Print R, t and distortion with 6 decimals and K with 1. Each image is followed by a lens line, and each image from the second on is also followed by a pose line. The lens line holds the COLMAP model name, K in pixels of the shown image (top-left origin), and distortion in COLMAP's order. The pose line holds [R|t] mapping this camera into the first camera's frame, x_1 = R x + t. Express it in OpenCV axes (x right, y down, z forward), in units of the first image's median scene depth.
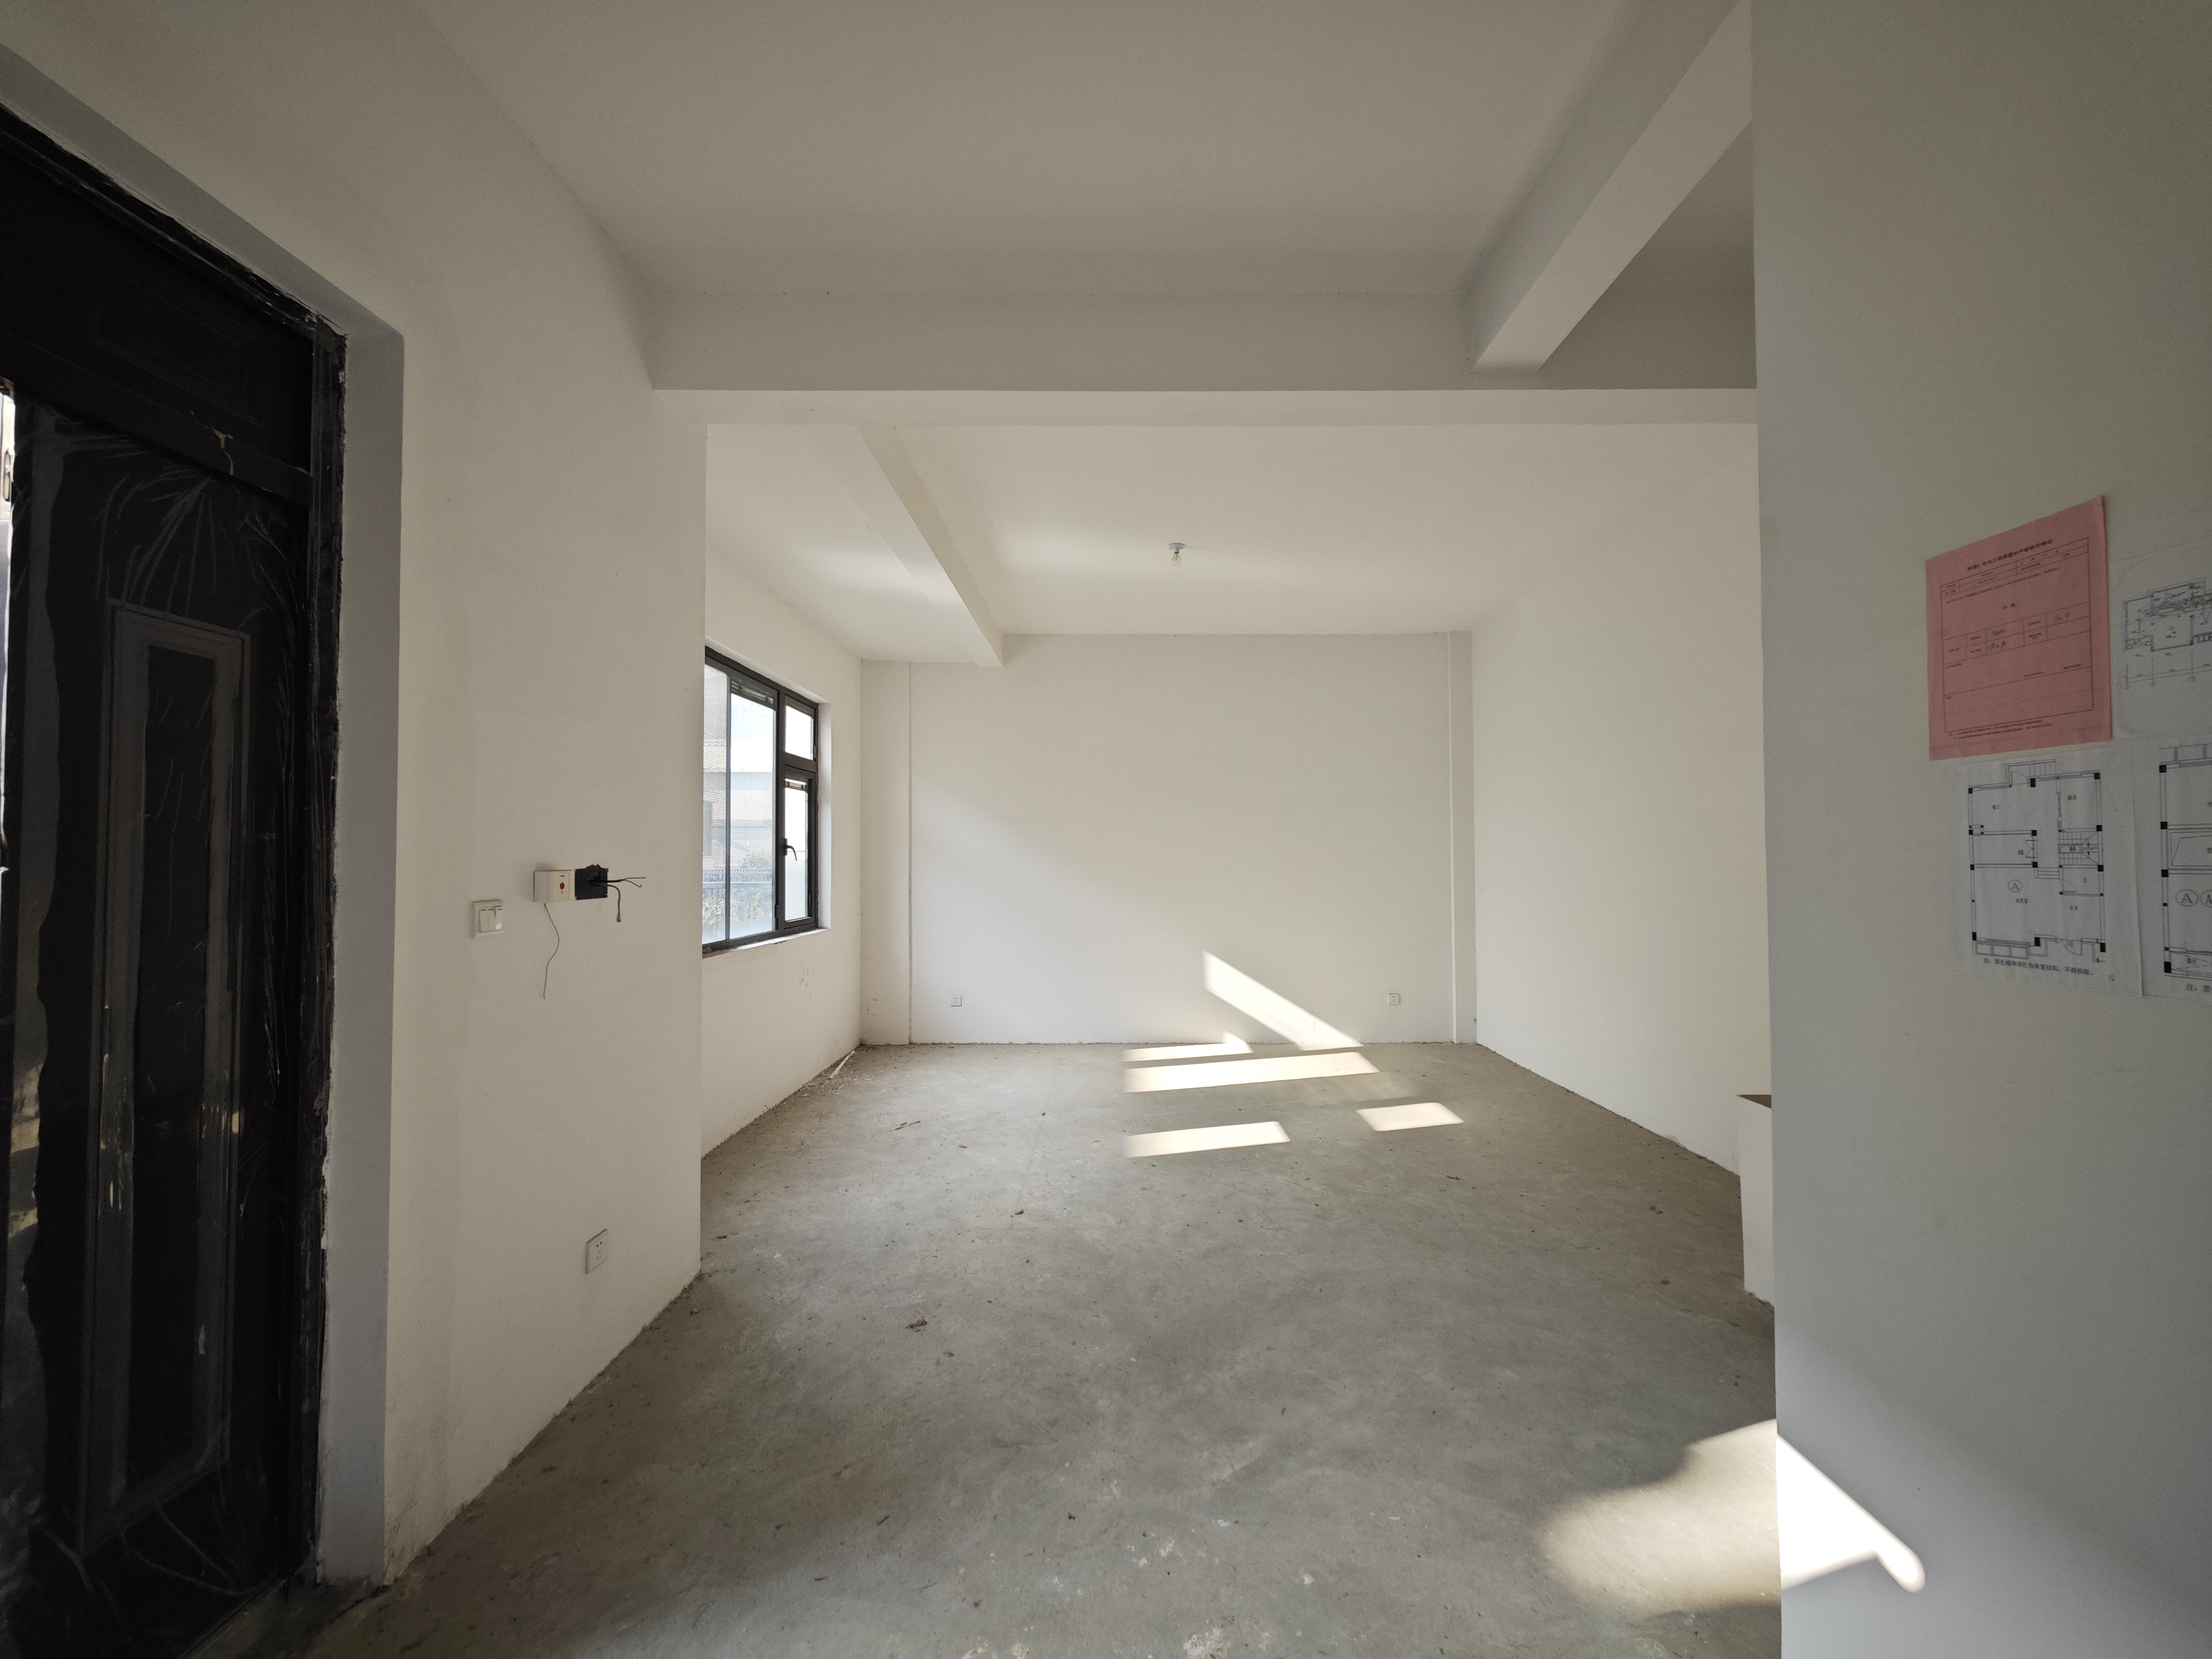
lens RADIAL K [[791.5, 0, 1110.2], [0, 791.5, 844.4], [0, 0, 1]] dist [-0.000119, -0.000095]
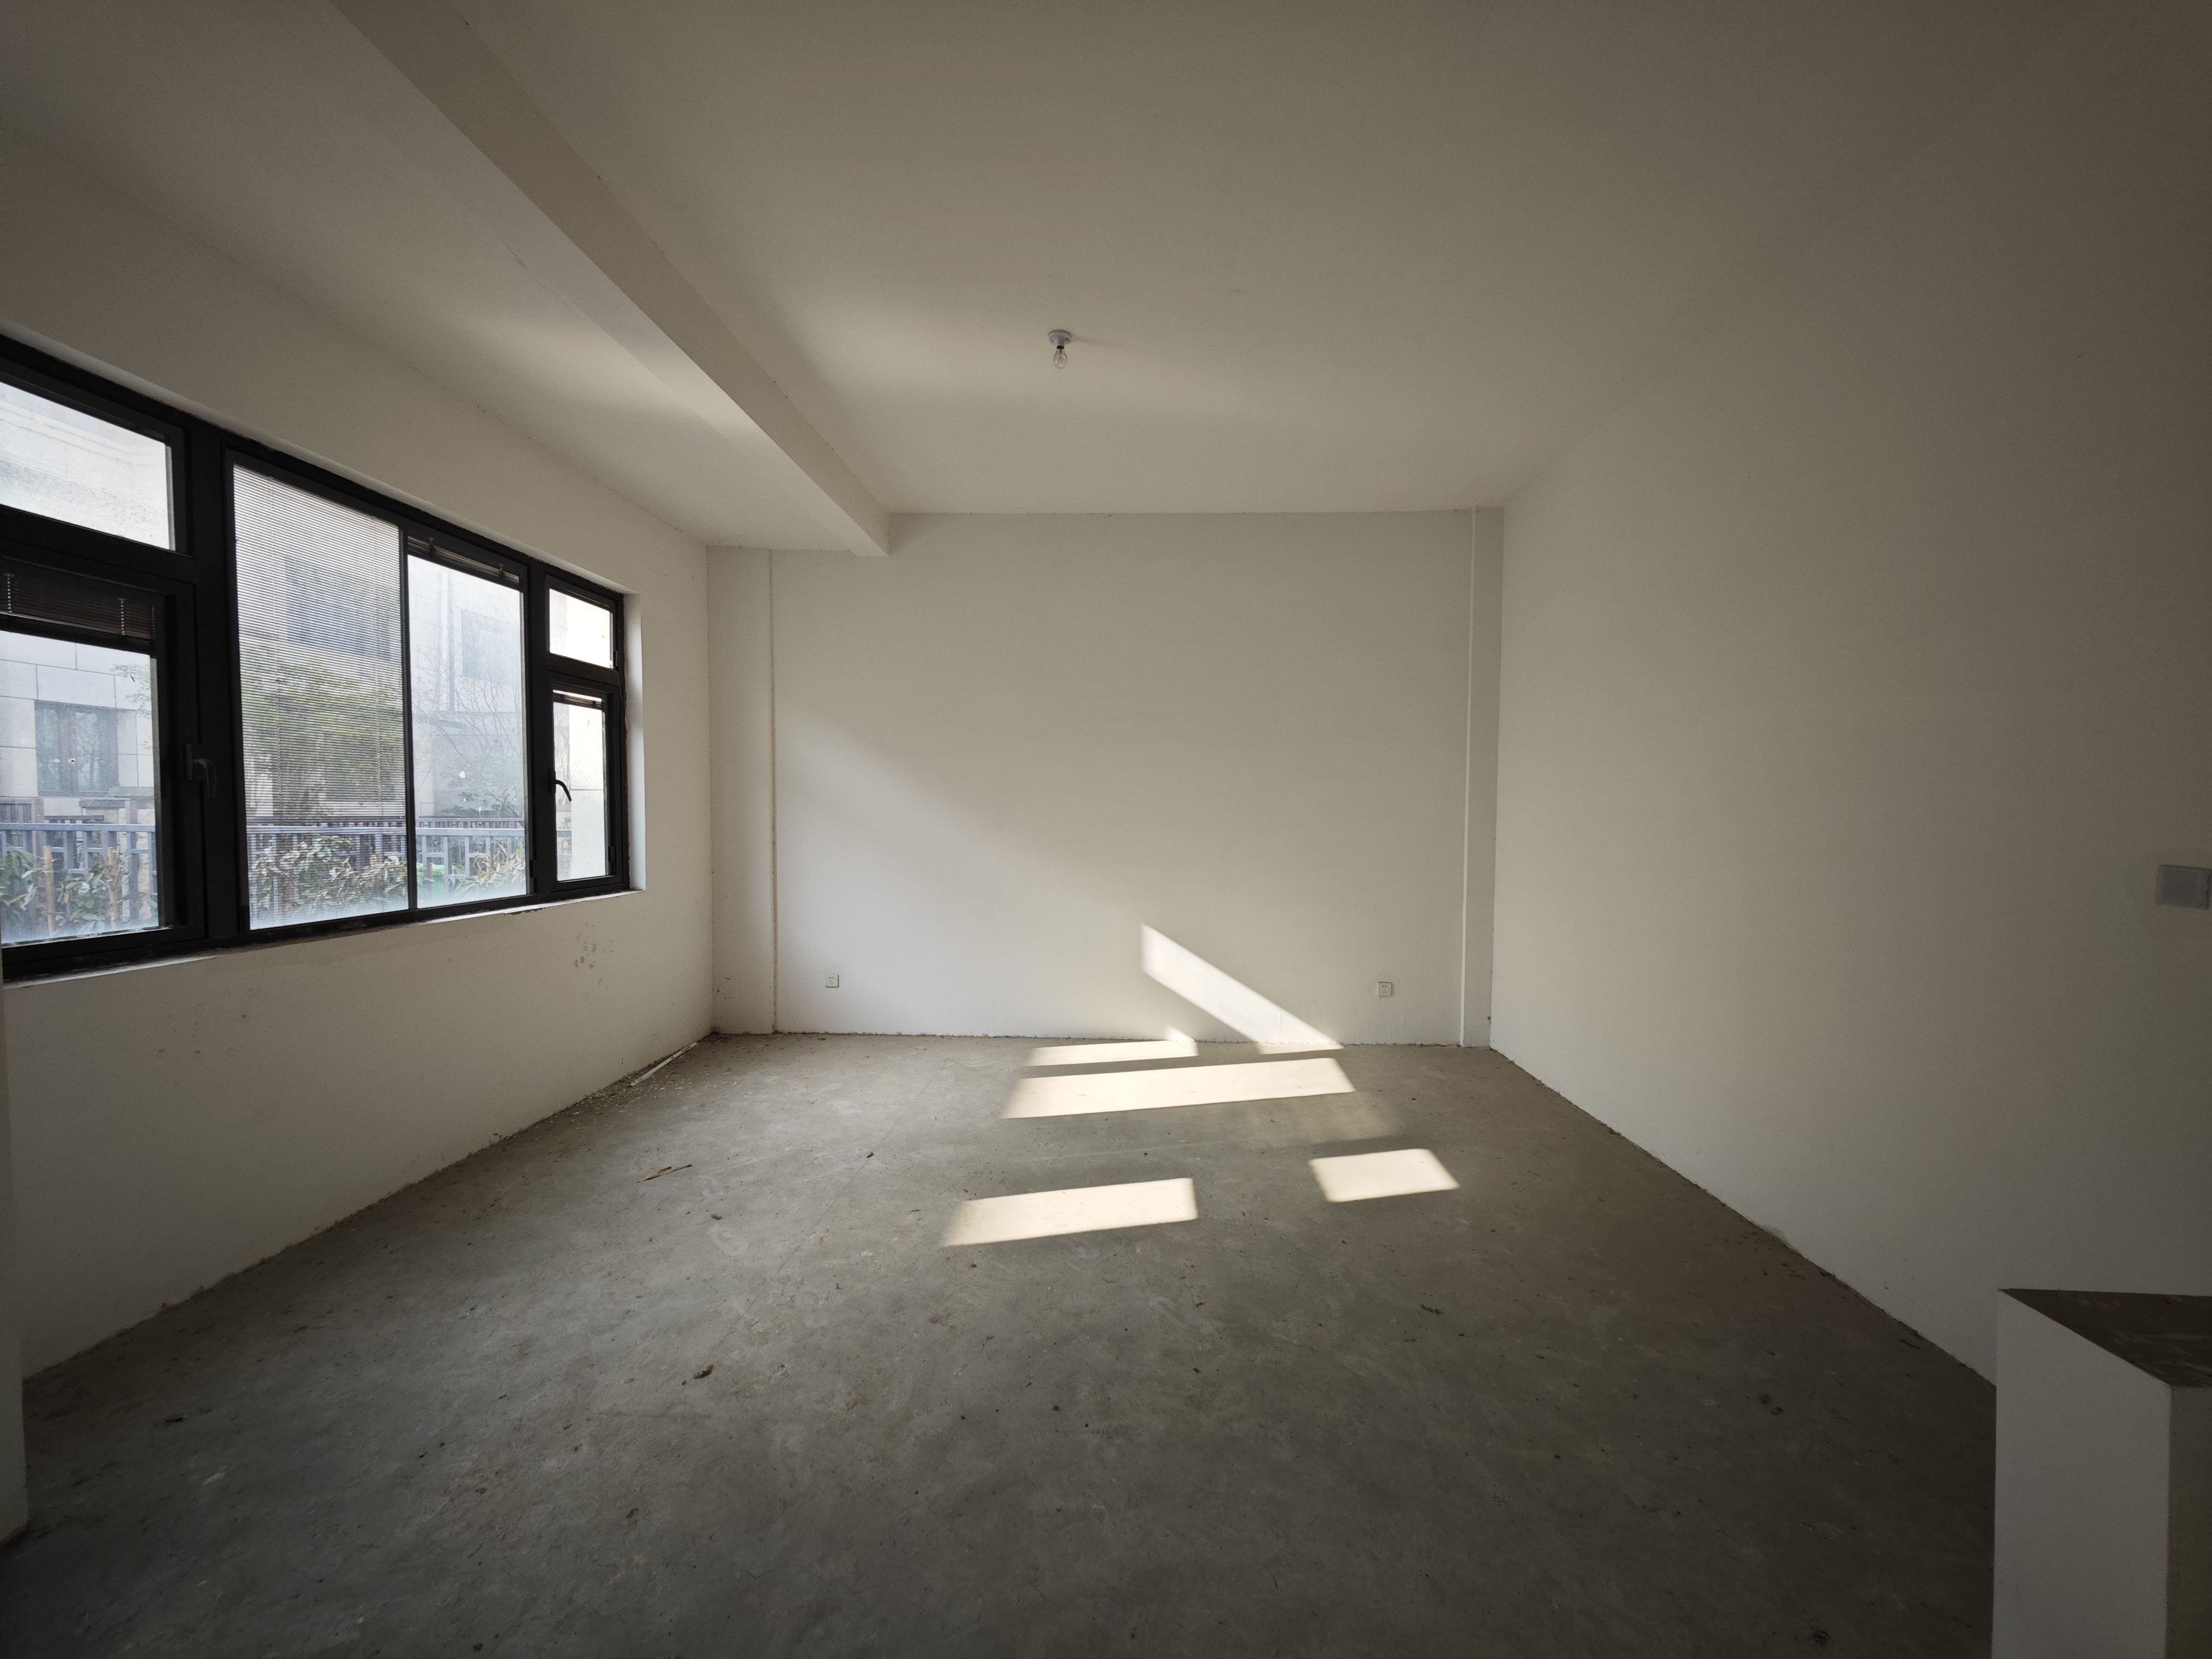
lens RADIAL K [[791.5, 0, 1110.2], [0, 791.5, 844.4], [0, 0, 1]] dist [-0.000119, -0.000095]
pose [[0.999405, 0.012933, -0.031967, 0.147907], [-0.011014, 0.998168, 0.059487, 0.012376], [0.032677, -0.059099, 0.997717, 0.293773]]
